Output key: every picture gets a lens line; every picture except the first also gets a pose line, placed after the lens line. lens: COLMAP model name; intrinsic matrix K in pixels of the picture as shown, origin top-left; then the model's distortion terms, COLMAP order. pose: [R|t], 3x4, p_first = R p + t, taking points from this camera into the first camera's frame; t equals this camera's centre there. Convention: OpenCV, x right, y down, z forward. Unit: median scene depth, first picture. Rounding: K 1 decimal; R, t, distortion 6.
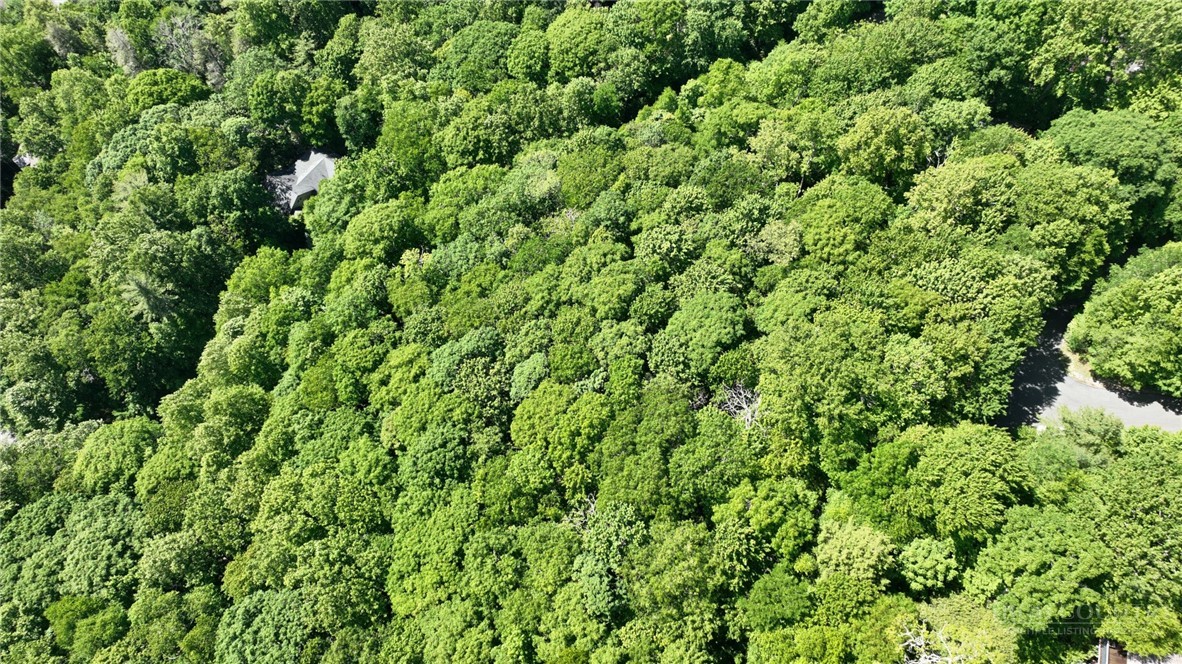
lens RADIAL K [[833.3, 0, 591.0], [0, 833.3, 332.0], [0, 0, 1]] dist [-0.002865, 0.023959]
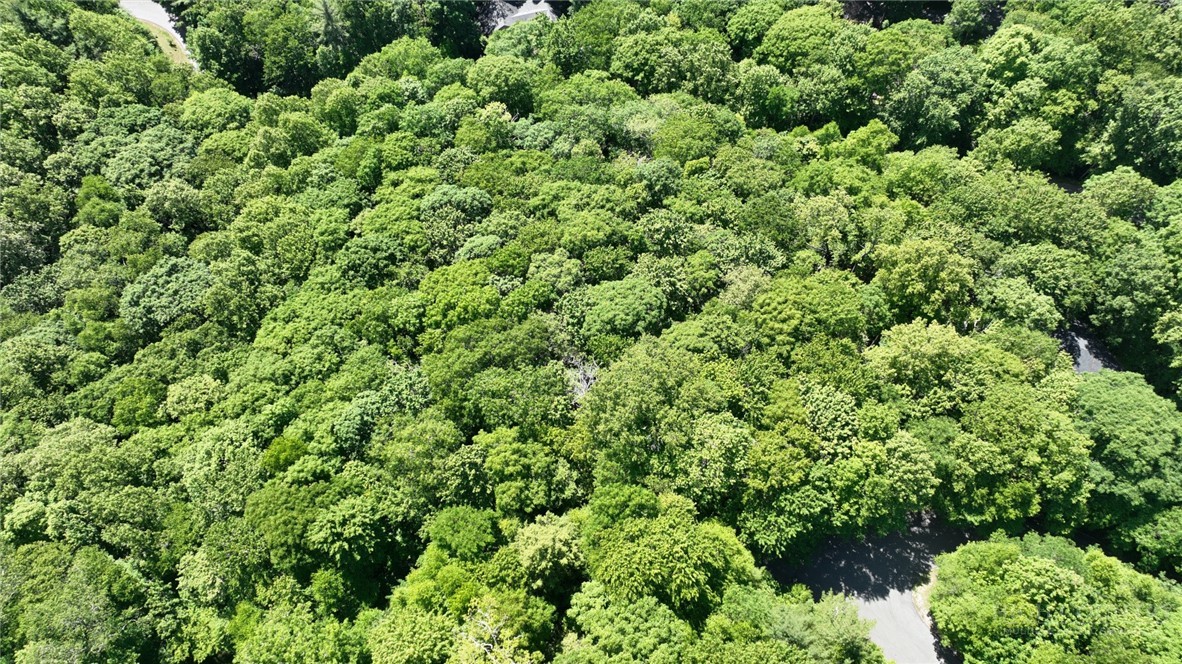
lens RADIAL K [[833.3, 0, 591.0], [0, 833.3, 332.0], [0, 0, 1]] dist [-0.002865, 0.023959]
pose [[0.761814, 0.603702, -0.234912, 0.322304], [-0.590830, 0.796225, 0.130177, -0.079574], [0.265631, 0.039623, 0.963260, 0.020176]]
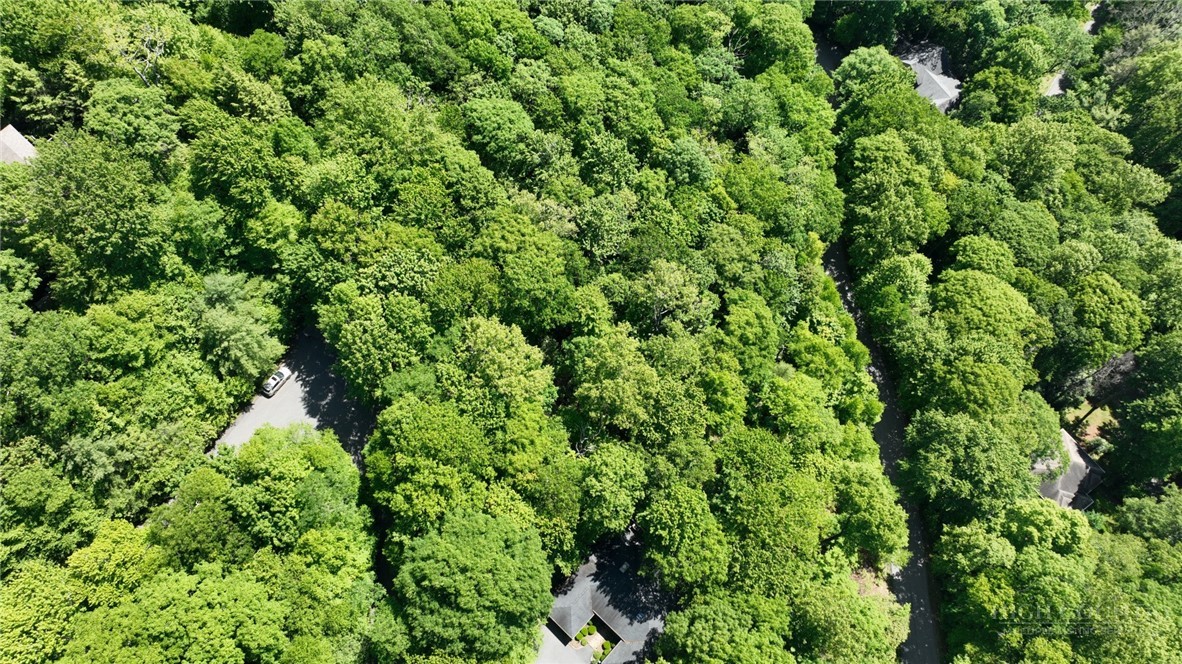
lens RADIAL K [[833.3, 0, 591.0], [0, 833.3, 332.0], [0, 0, 1]] dist [-0.002865, 0.023959]
pose [[-0.410837, 0.861796, -0.297524, 0.577887], [-0.818819, -0.205268, 0.536098, -0.667530], [0.400935, 0.463867, 0.789986, 0.267274]]
